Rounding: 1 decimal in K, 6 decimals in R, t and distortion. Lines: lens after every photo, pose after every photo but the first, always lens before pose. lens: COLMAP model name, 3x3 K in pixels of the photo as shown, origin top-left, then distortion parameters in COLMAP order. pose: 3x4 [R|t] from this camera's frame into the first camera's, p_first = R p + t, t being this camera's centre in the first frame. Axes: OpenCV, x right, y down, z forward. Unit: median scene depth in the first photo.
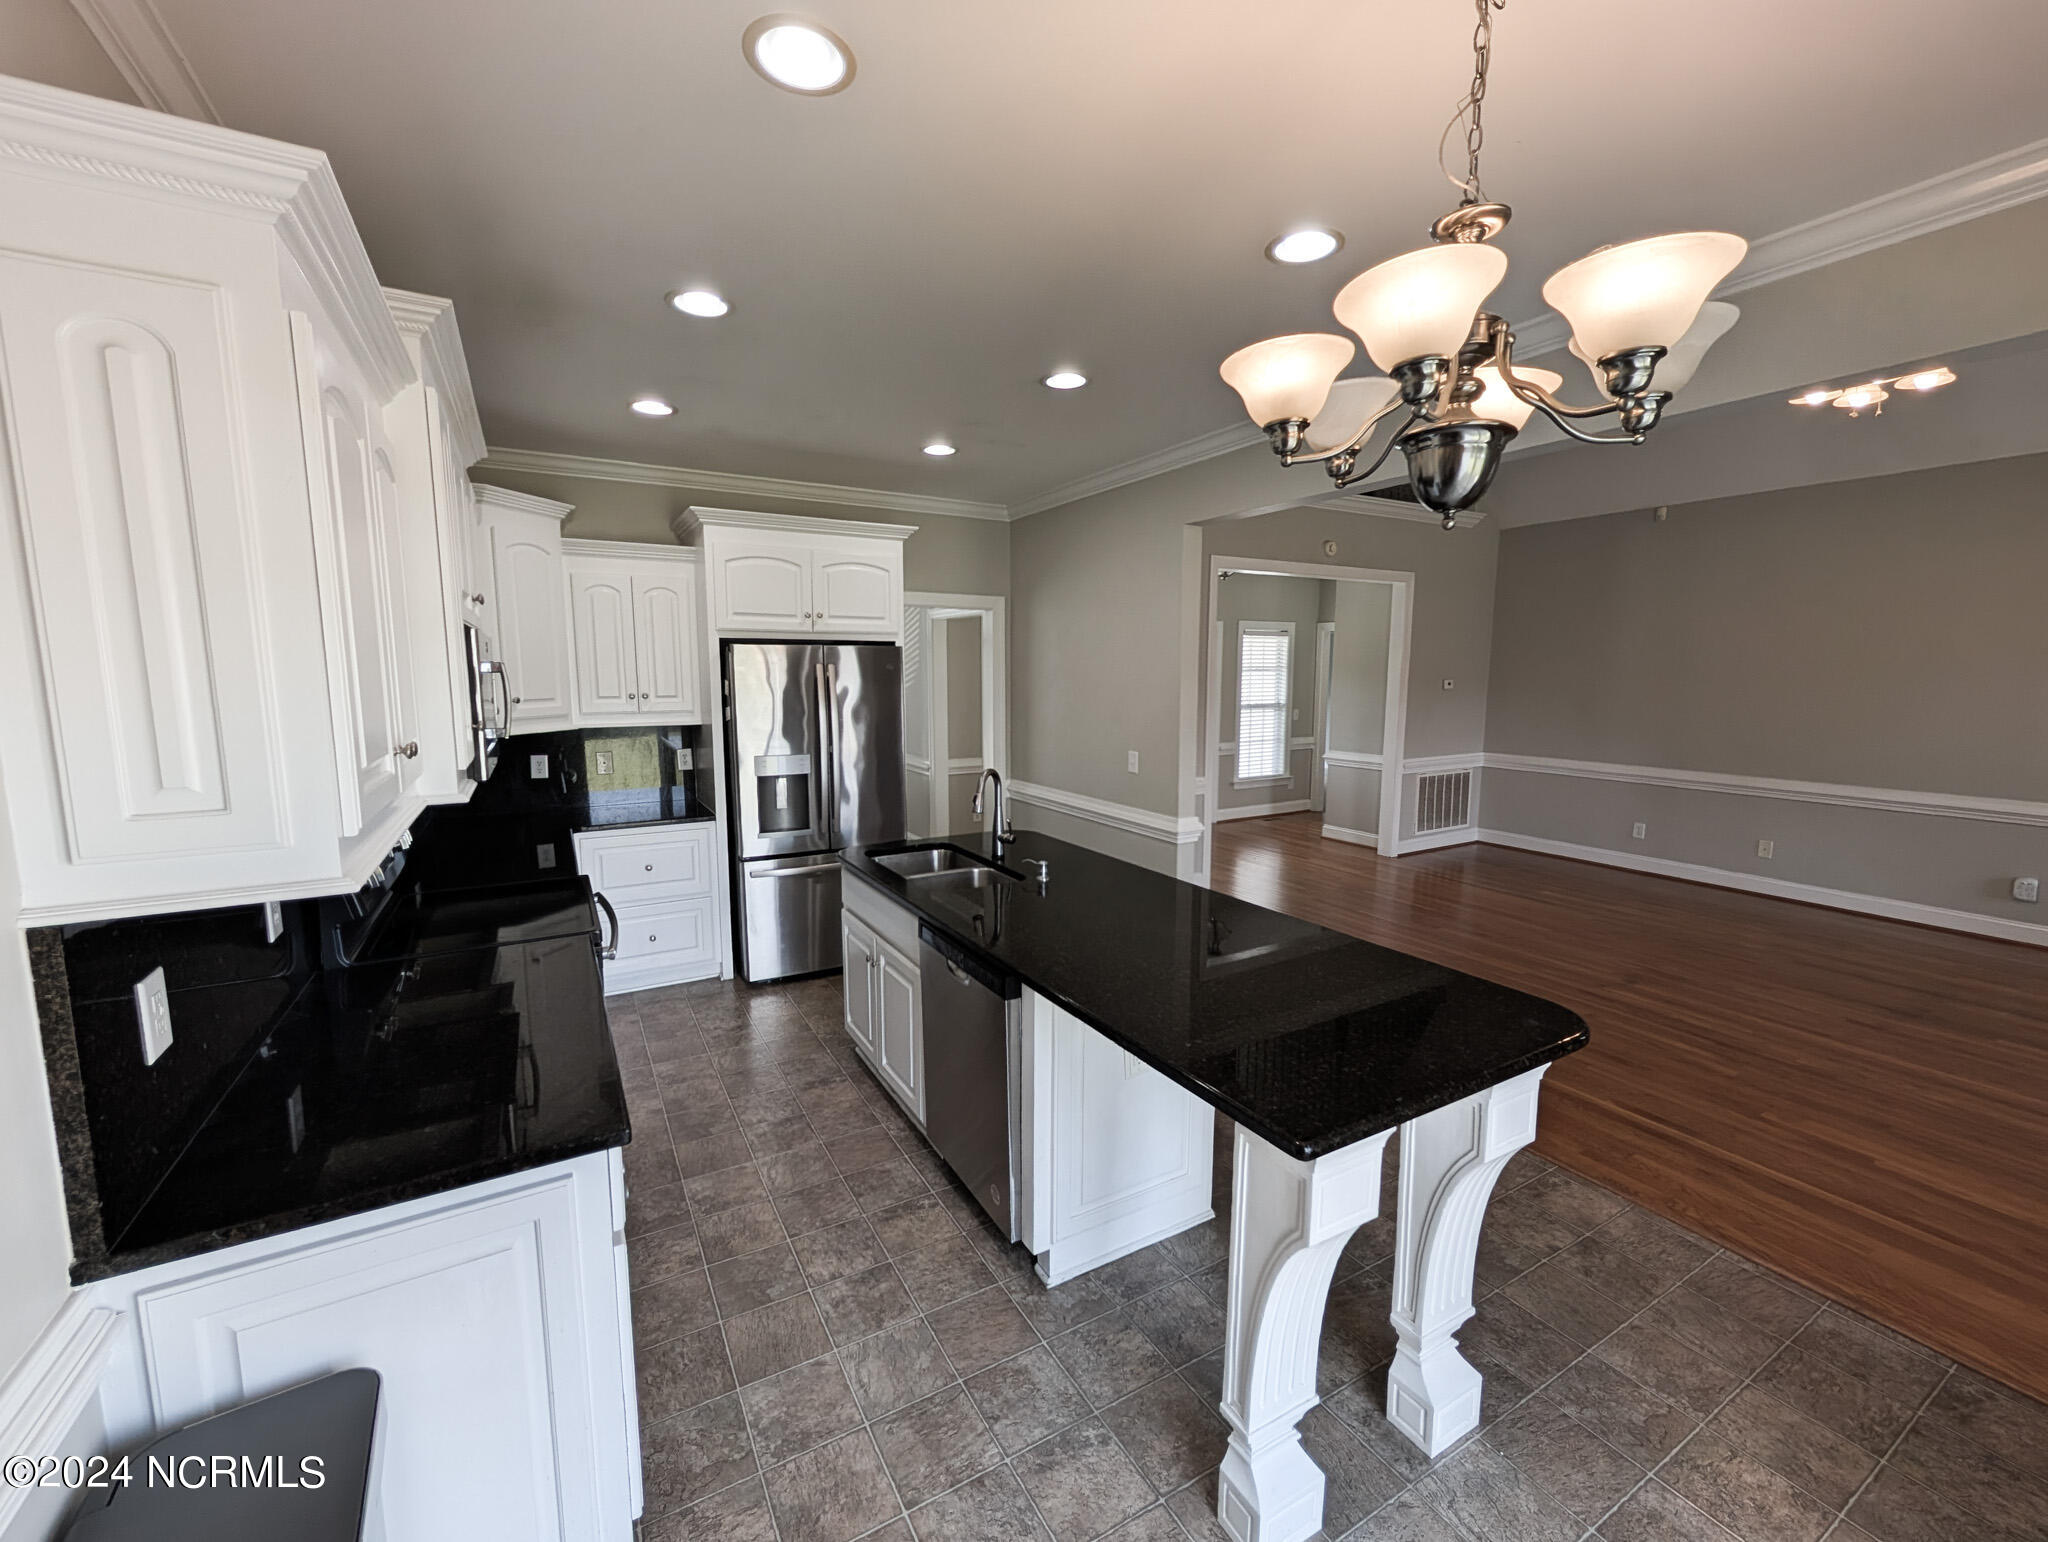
lens RADIAL K [[822.2, 0, 1015.0], [0, 822.2, 774.3], [0, 0, 1]] dist [0.001195, 0.000124]
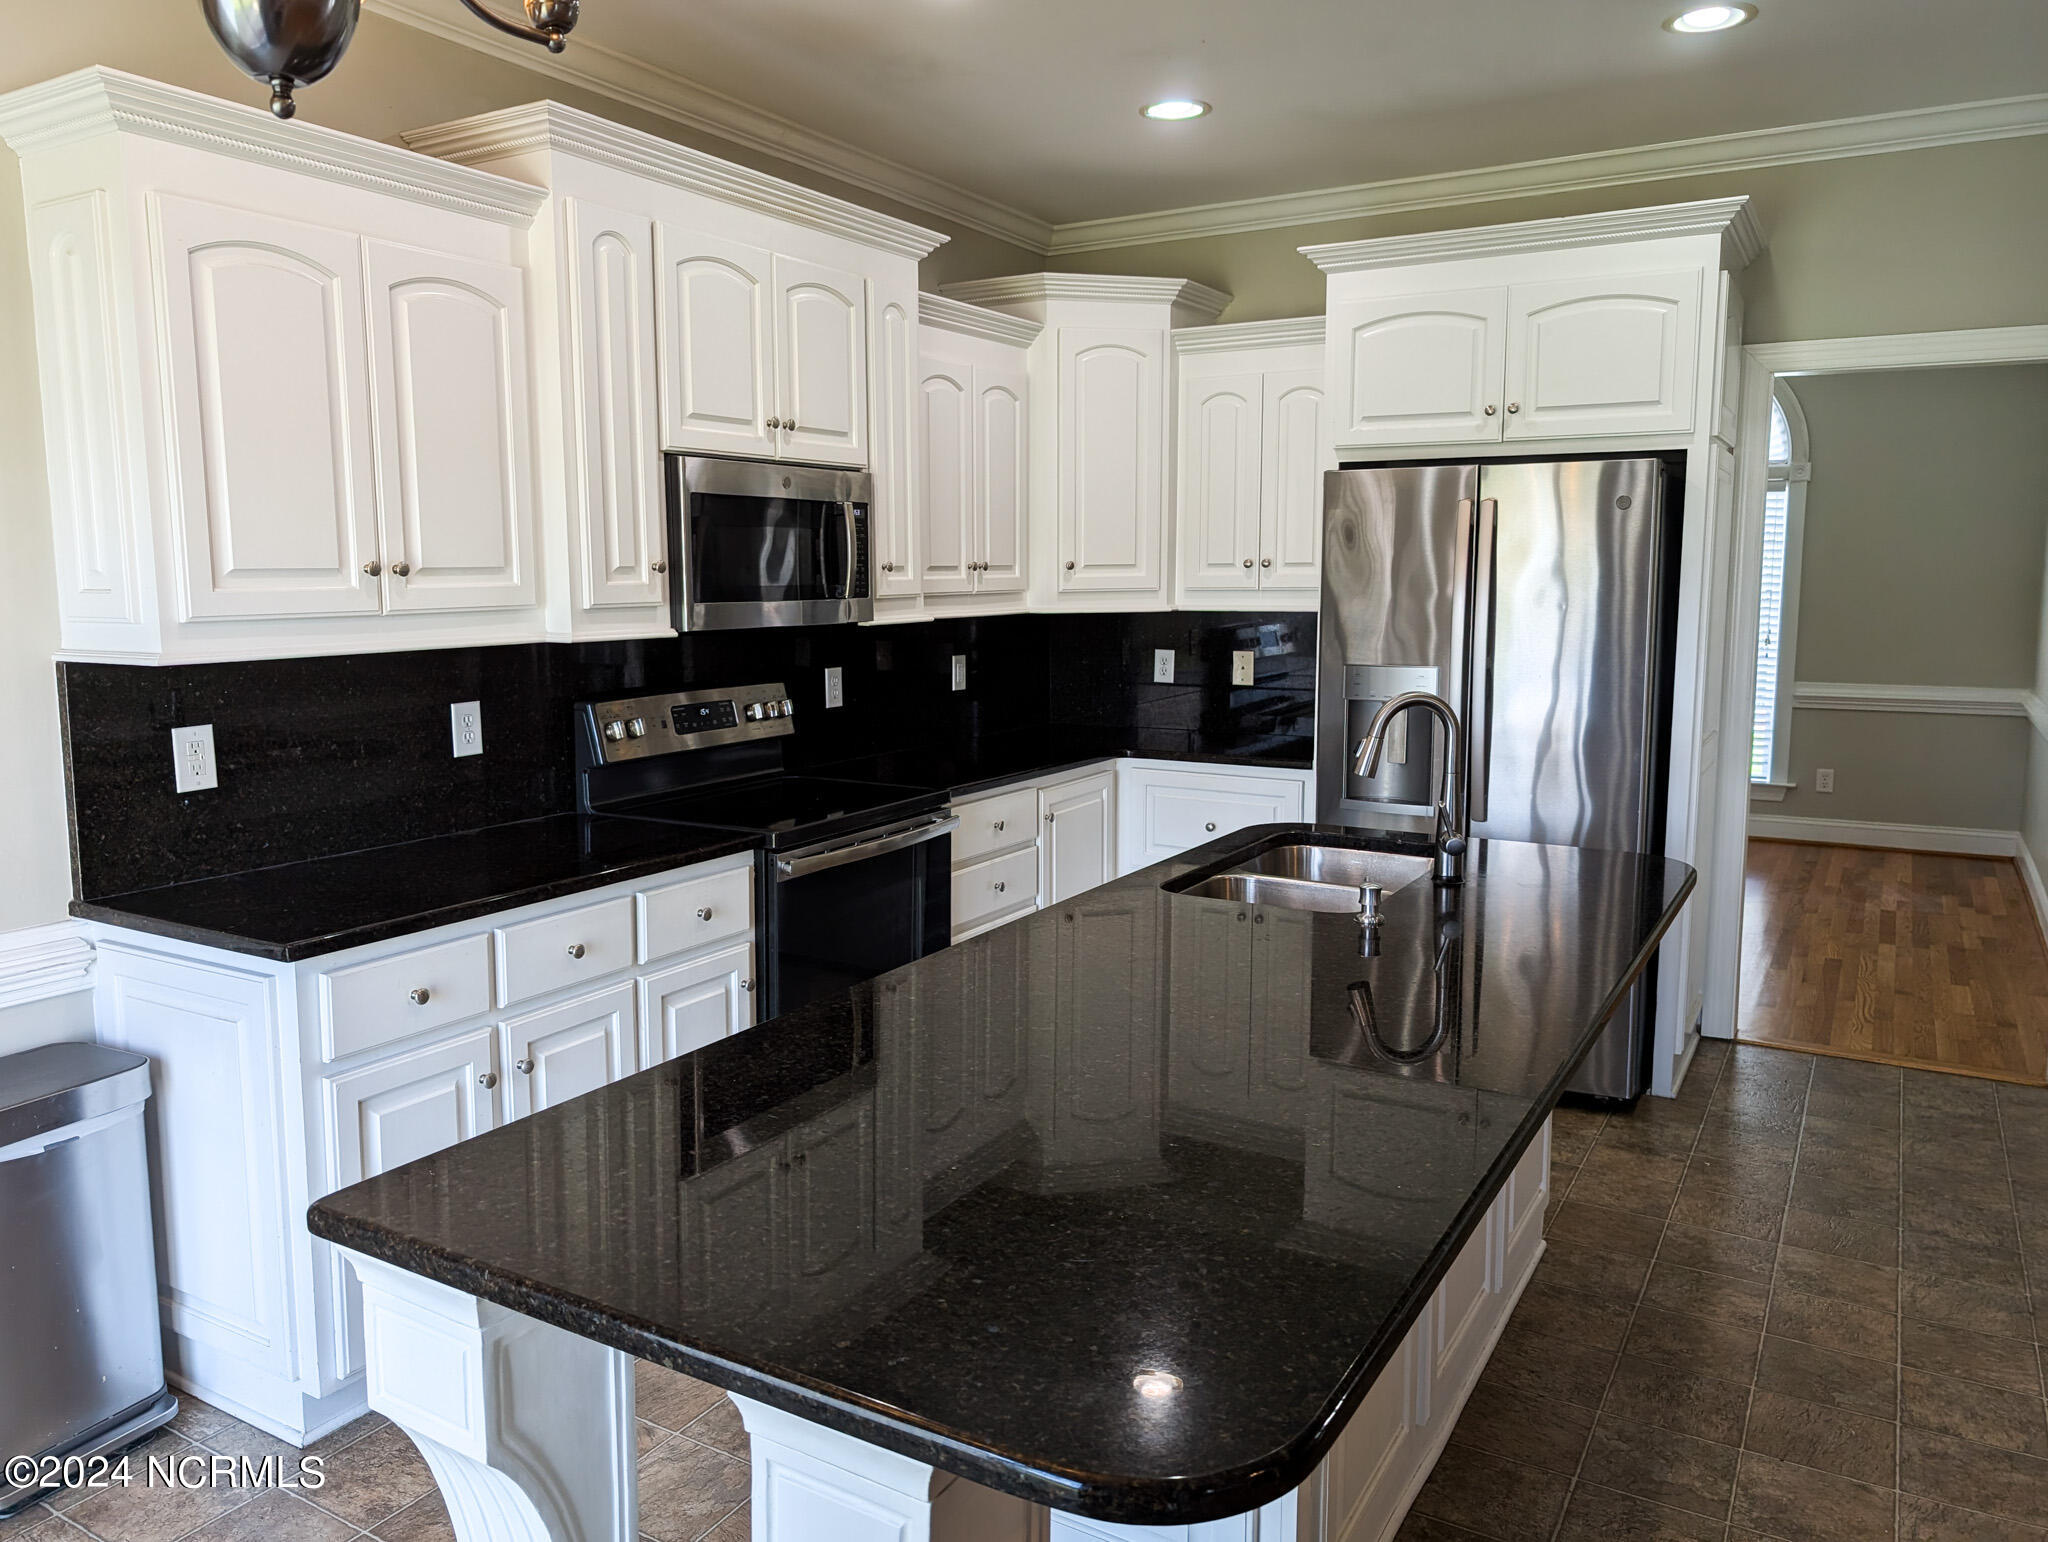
lens RADIAL K [[1480.5, 0, 998.2], [0, 1480.5, 756.8], [0, 0, 1]] dist [0.001466, -0.002116]
pose [[0.494371, 0.108681, -0.862430, 0.934760], [-0.106519, 0.992250, 0.063981, 0.003248], [0.862700, 0.060235, 0.502117, 0.542115]]
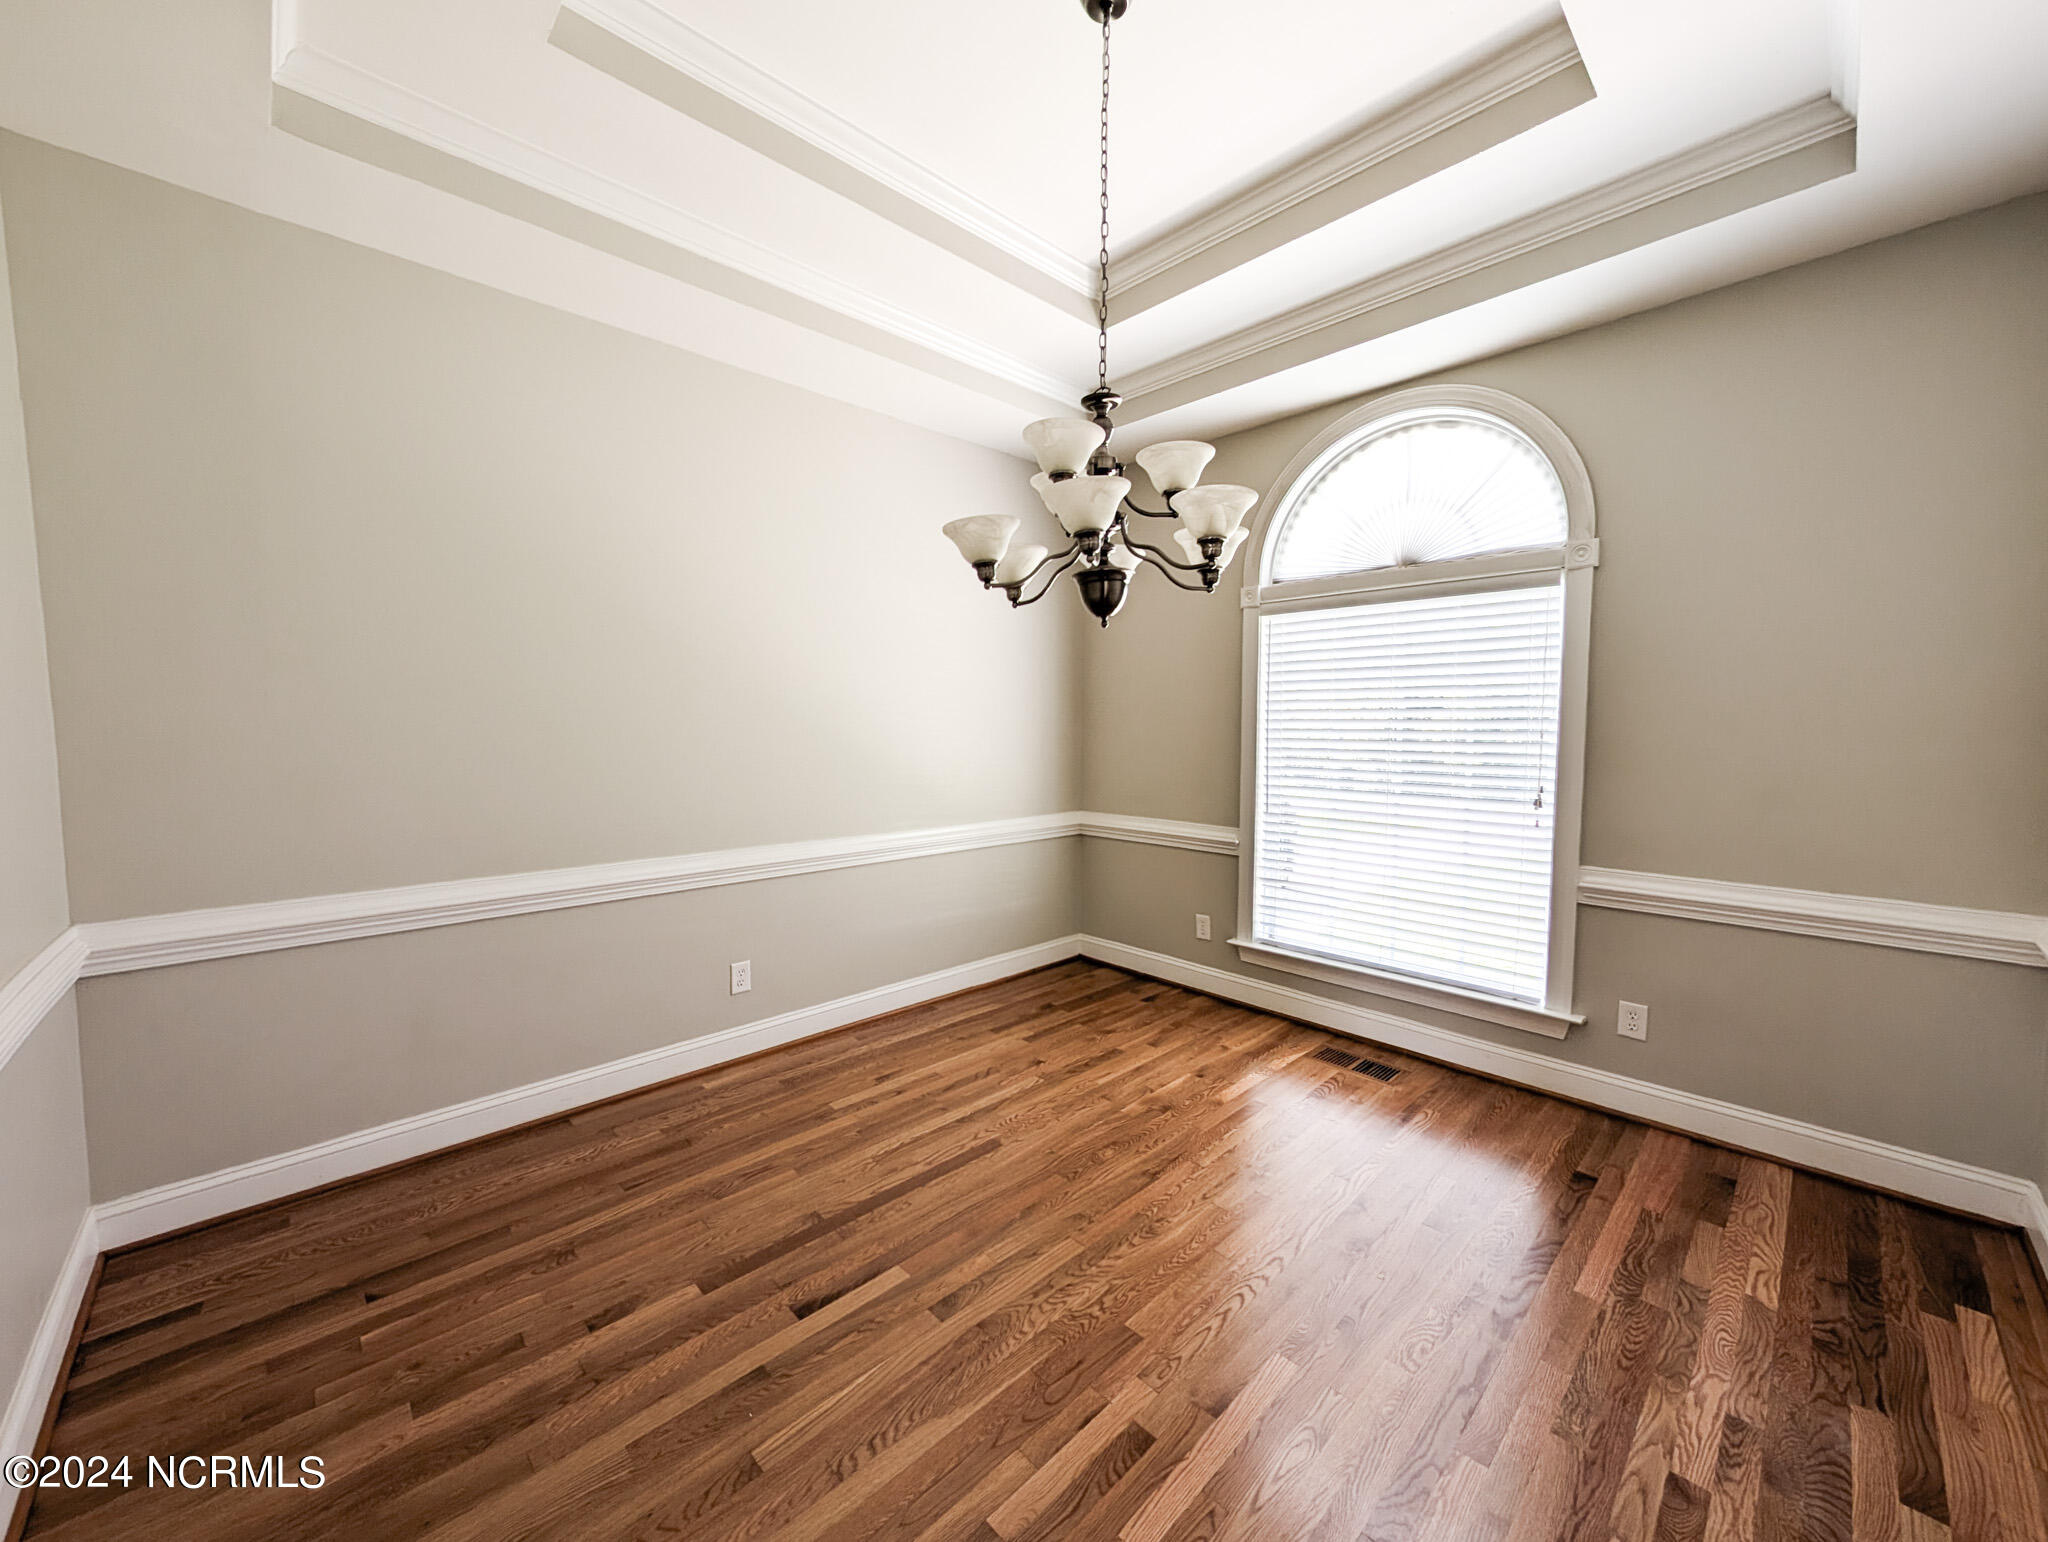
lens RADIAL K [[780.4, 0, 1024.0], [0, 780.4, 771.0], [0, 0, 1]] dist [-0.000740, 0.000133]
pose [[0.252010, 0.059958, -0.965865, -0.324579], [-0.120019, 0.992310, 0.030284, -0.252081], [0.960253, 0.108290, 0.257268, 2.953487]]
